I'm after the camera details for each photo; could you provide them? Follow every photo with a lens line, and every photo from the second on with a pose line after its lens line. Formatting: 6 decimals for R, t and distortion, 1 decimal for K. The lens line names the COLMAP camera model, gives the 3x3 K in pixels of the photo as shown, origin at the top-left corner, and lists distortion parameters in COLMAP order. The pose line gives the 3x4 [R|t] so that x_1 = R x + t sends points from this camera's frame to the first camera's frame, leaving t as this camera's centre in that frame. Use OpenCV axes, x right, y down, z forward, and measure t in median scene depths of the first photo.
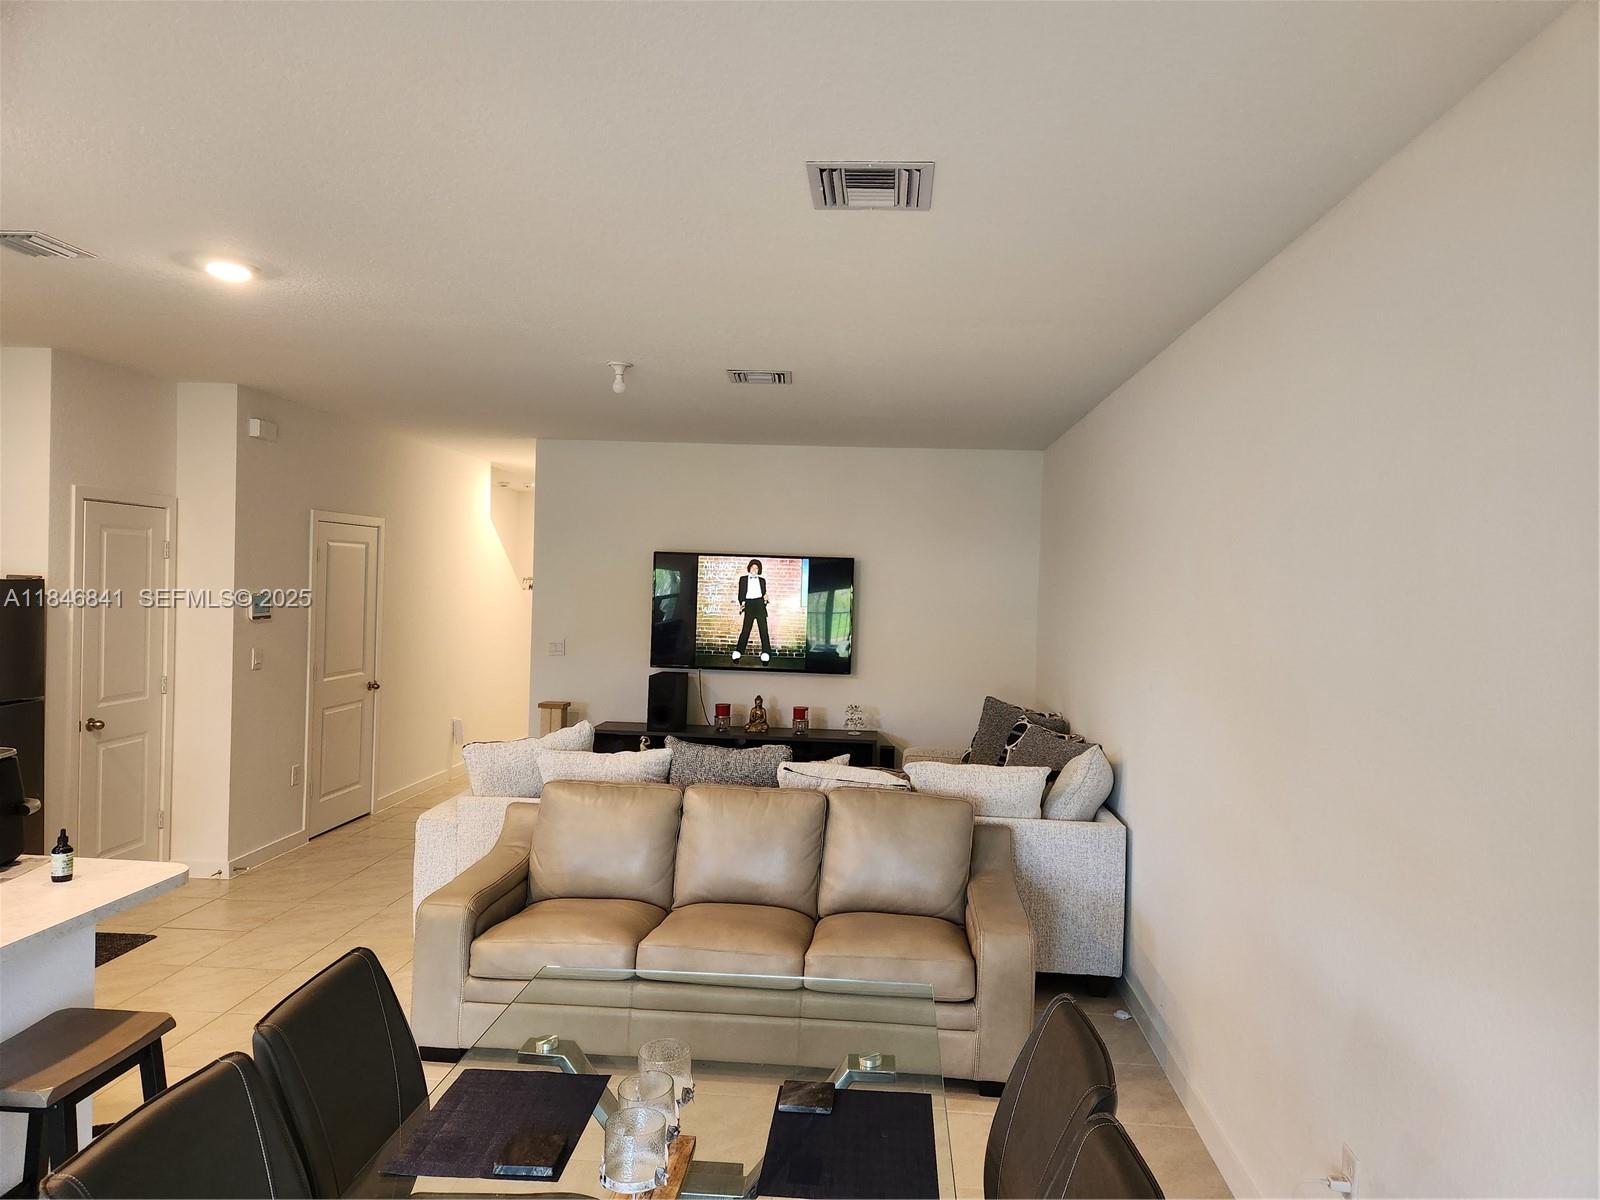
lens RADIAL K [[1073.6, 0, 813.9], [0, 1073.6, 584.6], [0, 0, 1]] dist [0.083608, -0.069400]
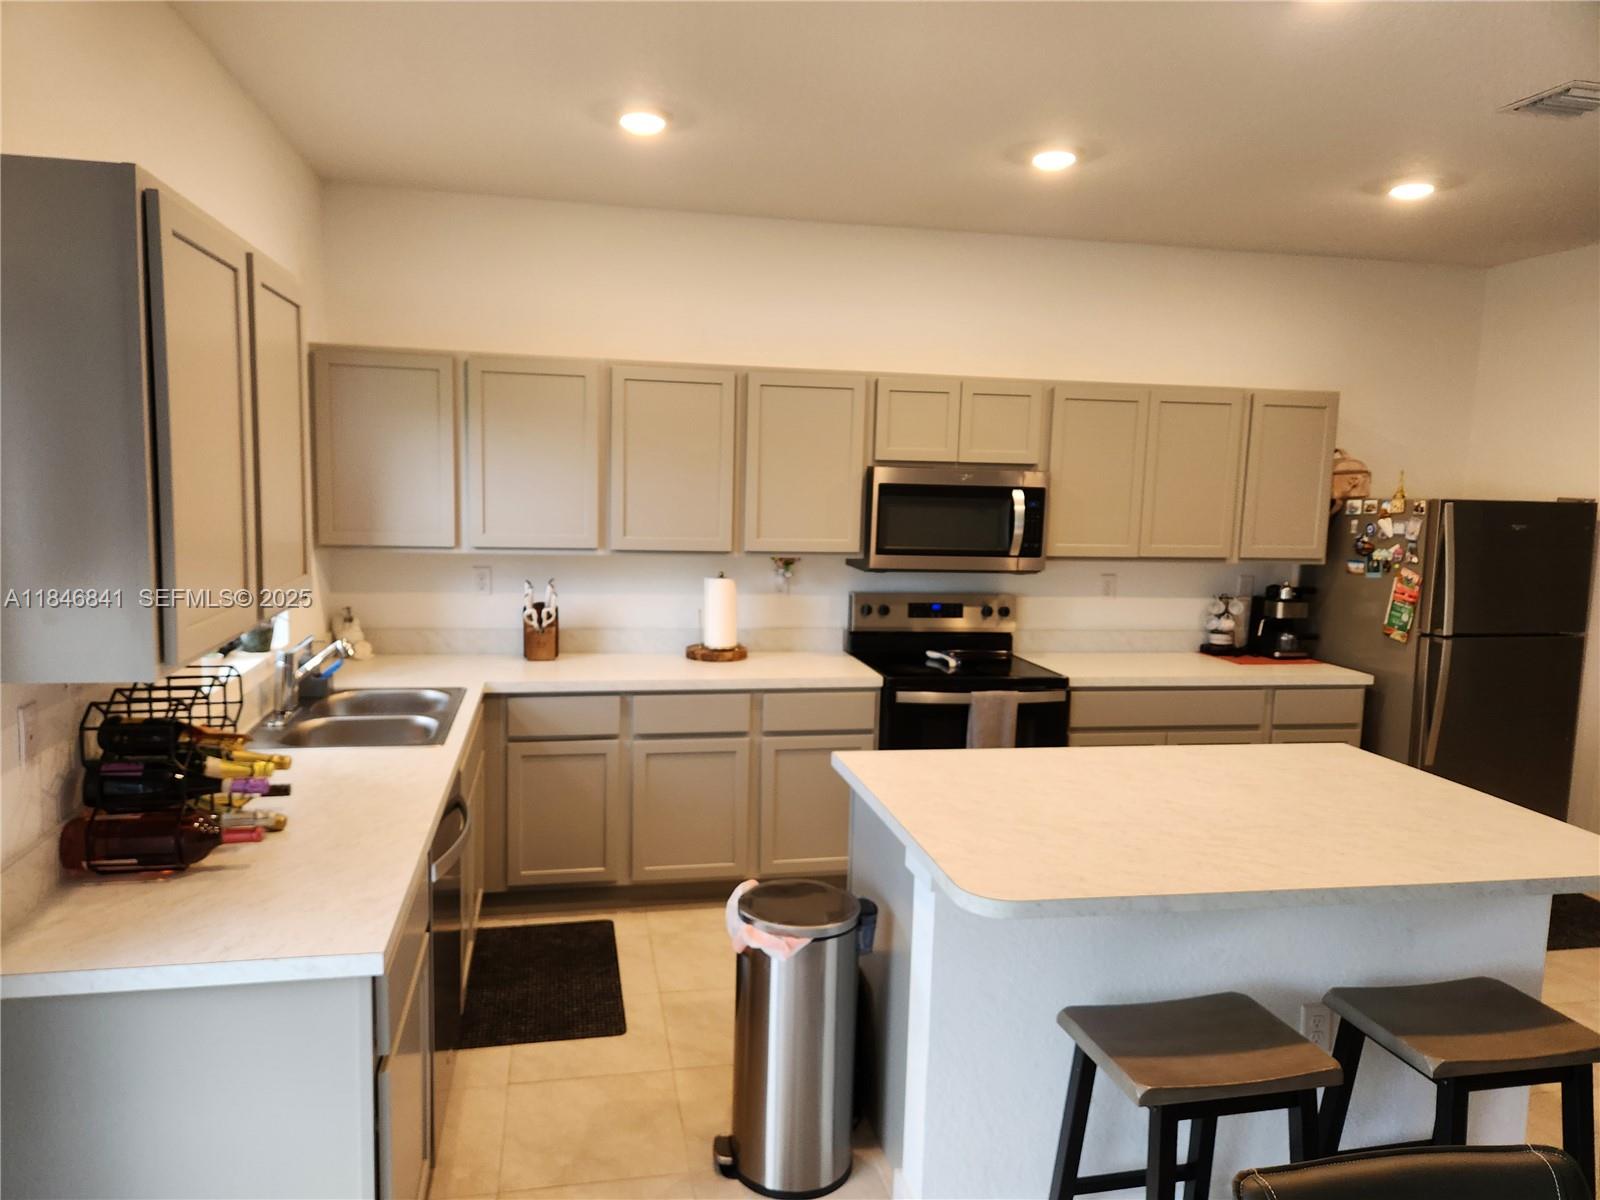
lens RADIAL K [[1073.6, 0, 793.2], [0, 1073.6, 600.8], [0, 0, 1]] dist [0.083608, -0.069400]
pose [[0.269097, 0.093336, -0.958580, -0.012373], [-0.030244, 0.995621, 0.088452, 0.015419], [0.962638, 0.005189, 0.270741, 0.135681]]
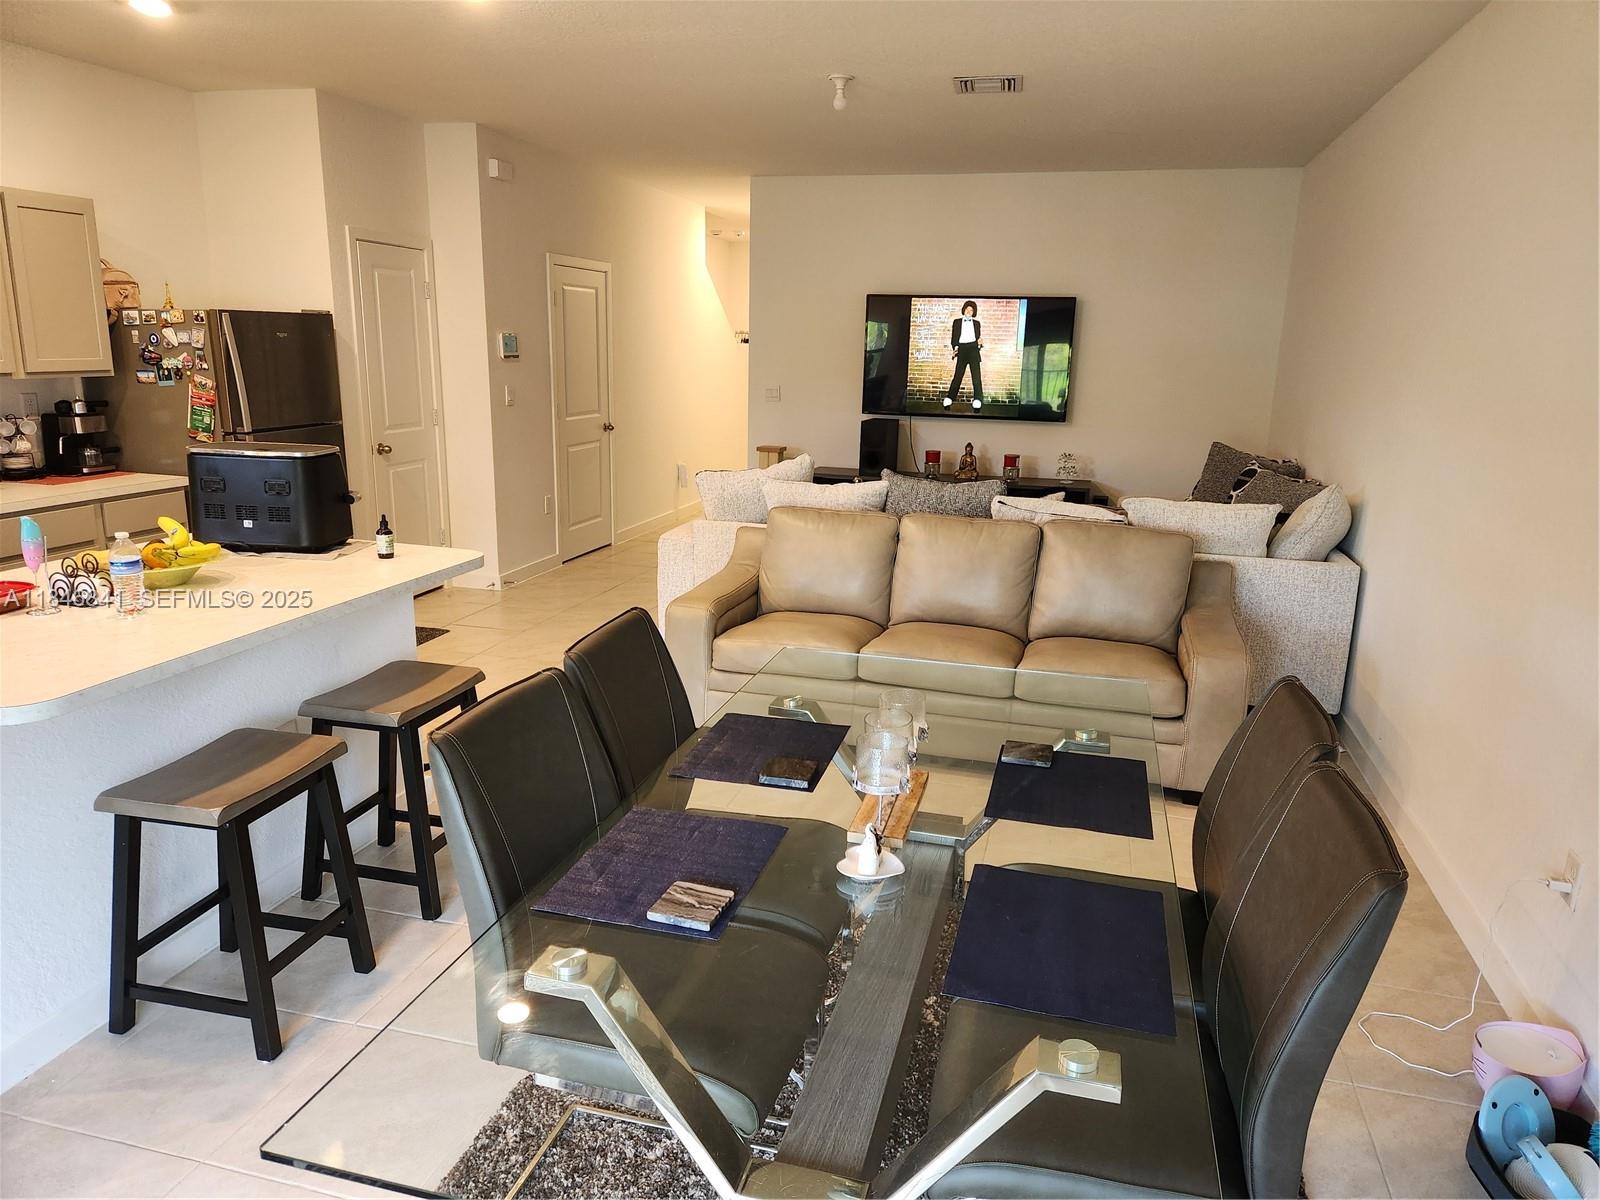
lens RADIAL K [[1073.6, 0, 806.4], [0, 1073.6, 582.0], [0, 0, 1]] dist [0.083608, -0.069400]
pose [[0.981683, 0.036943, -0.186905, -0.012920], [0.002879, 0.978032, 0.208433, 0.032905], [0.190499, -0.205153, 0.960012, -0.025590]]
